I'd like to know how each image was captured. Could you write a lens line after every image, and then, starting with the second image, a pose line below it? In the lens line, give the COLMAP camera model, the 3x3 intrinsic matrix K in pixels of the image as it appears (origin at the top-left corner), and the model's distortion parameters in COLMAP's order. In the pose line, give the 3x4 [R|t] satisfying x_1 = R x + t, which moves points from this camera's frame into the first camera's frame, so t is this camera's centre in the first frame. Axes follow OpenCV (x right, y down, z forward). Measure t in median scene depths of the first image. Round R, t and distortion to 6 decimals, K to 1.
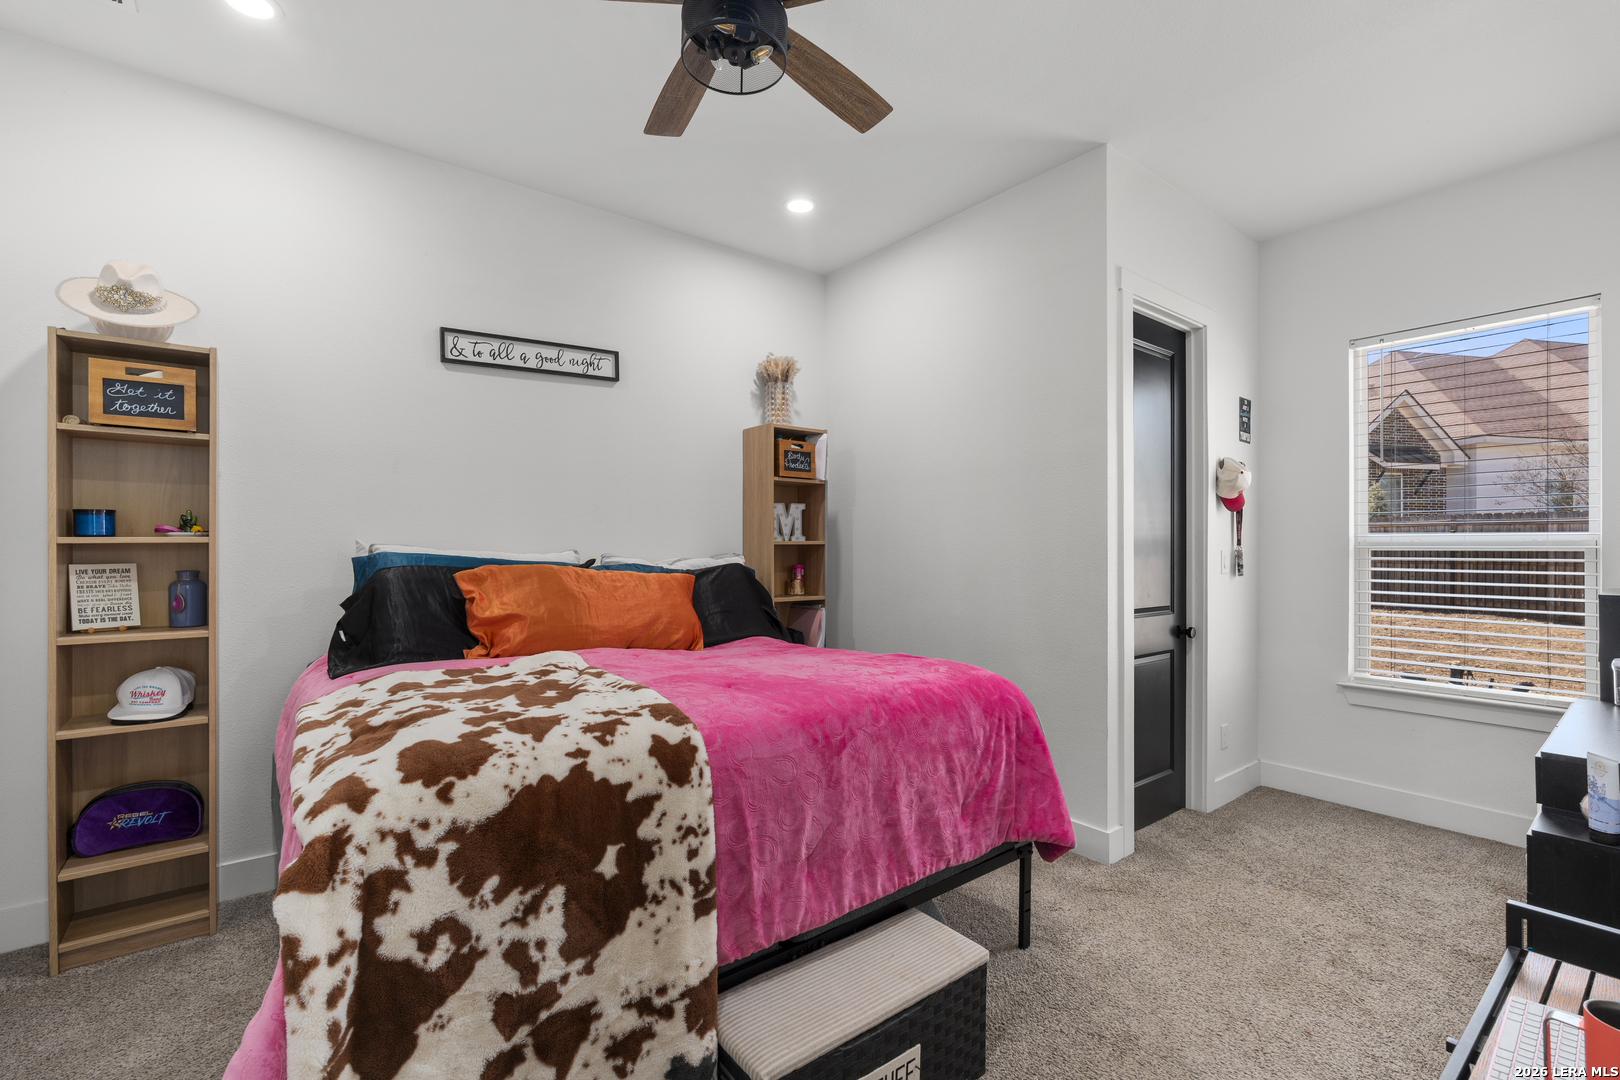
lens RADIAL K [[712.0, 0, 811.8], [0, 712.0, 545.6], [0, 0, 1]] dist [-0.002524, 0.000029]
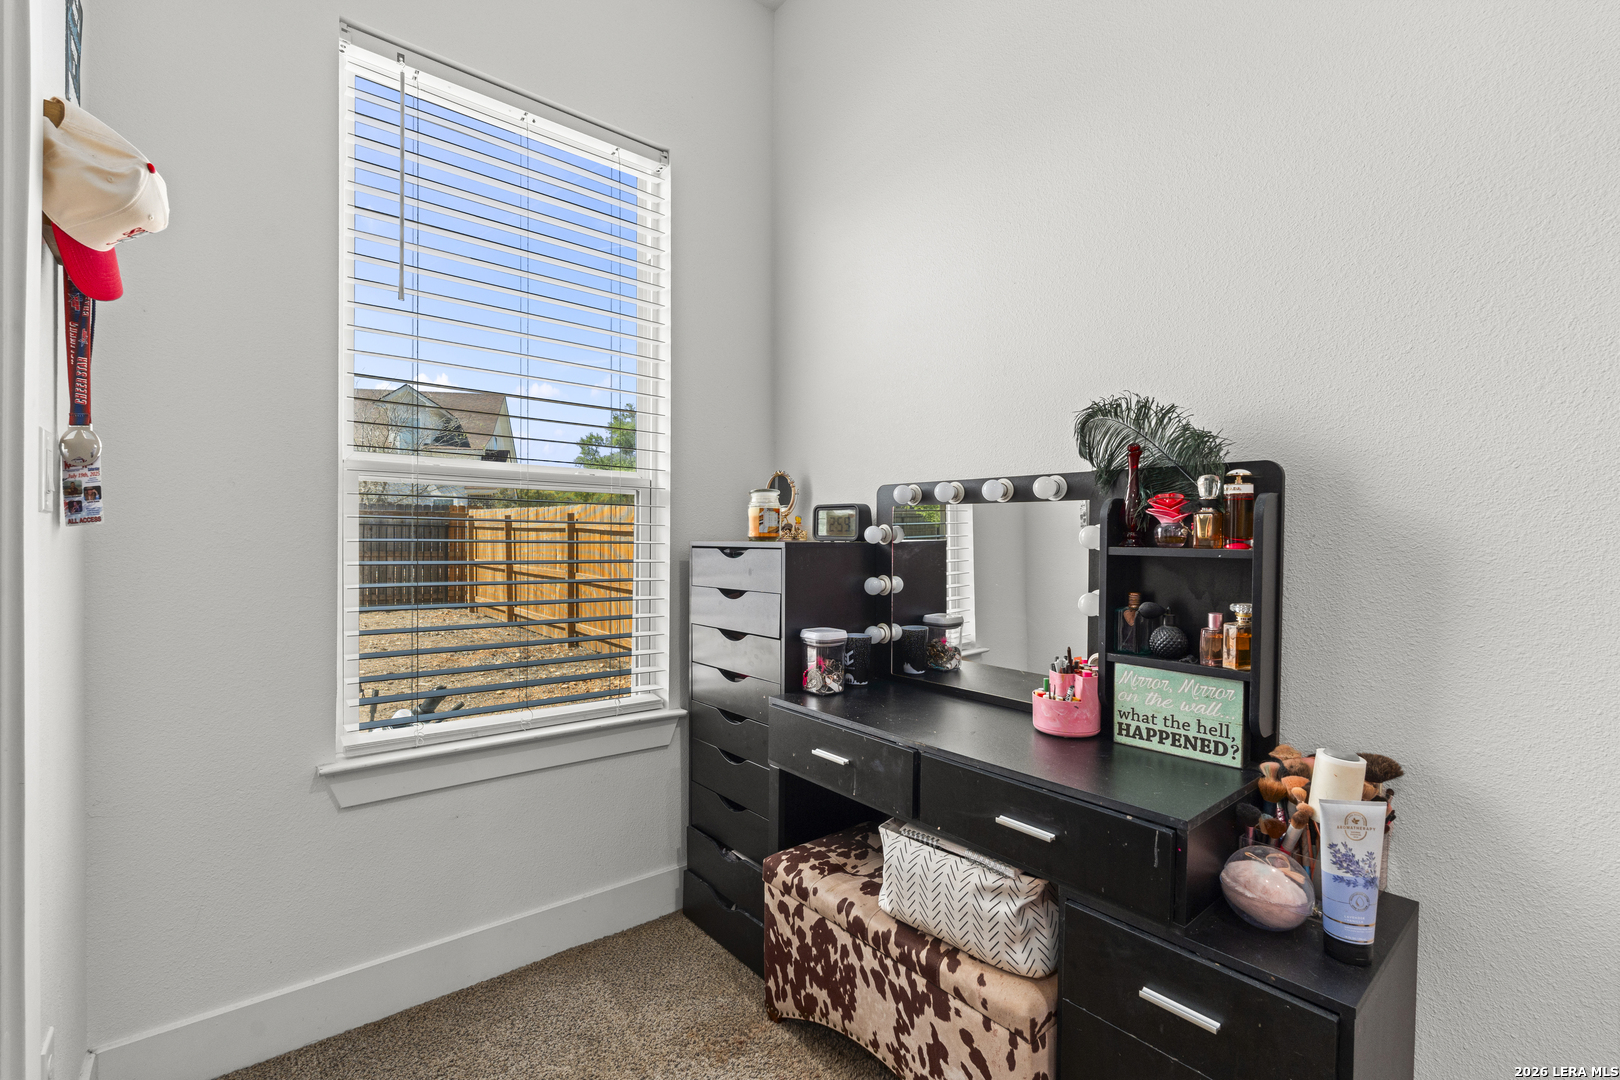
lens RADIAL K [[712.0, 0, 811.8], [0, 712.0, 545.6], [0, 0, 1]] dist [-0.002524, 0.000029]
pose [[-0.023440, -0.002435, 0.999722, 0.291994], [-0.012477, 0.999920, 0.002143, 0.049936], [-0.999647, -0.012423, -0.023469, 0.712184]]
